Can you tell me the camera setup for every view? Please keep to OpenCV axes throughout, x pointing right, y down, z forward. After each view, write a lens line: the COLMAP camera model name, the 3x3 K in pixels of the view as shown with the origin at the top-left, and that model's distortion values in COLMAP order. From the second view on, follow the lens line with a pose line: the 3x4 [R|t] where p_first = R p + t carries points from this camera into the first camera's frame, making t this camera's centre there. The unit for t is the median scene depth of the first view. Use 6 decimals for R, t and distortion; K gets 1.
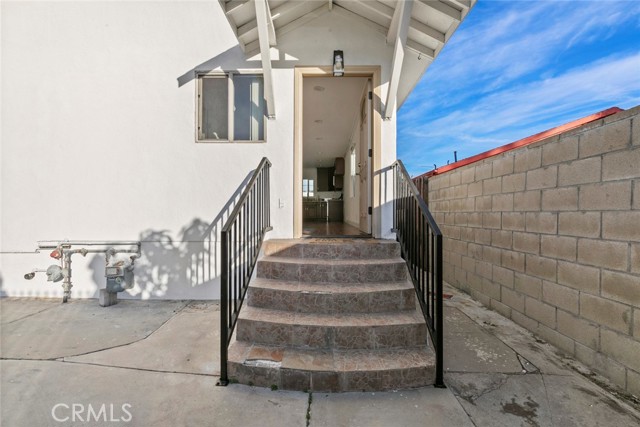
lens RADIAL K [[298.2, 0, 319.6], [0, 298.2, 214.5], [0, 0, 1]] dist [0.005189, 0.000216]
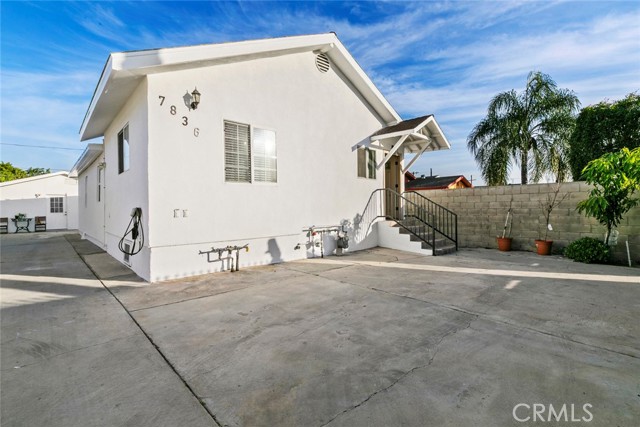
lens RADIAL K [[293.0, 0, 320.5], [0, 293.0, 212.1], [0, 0, 1]] dist [0.004083, -0.000547]
pose [[0.710589, -0.013811, 0.703472, -2.100226], [0.018154, 0.999834, 0.001292, -0.003191], [-0.703373, 0.011853, 0.710722, -0.316689]]
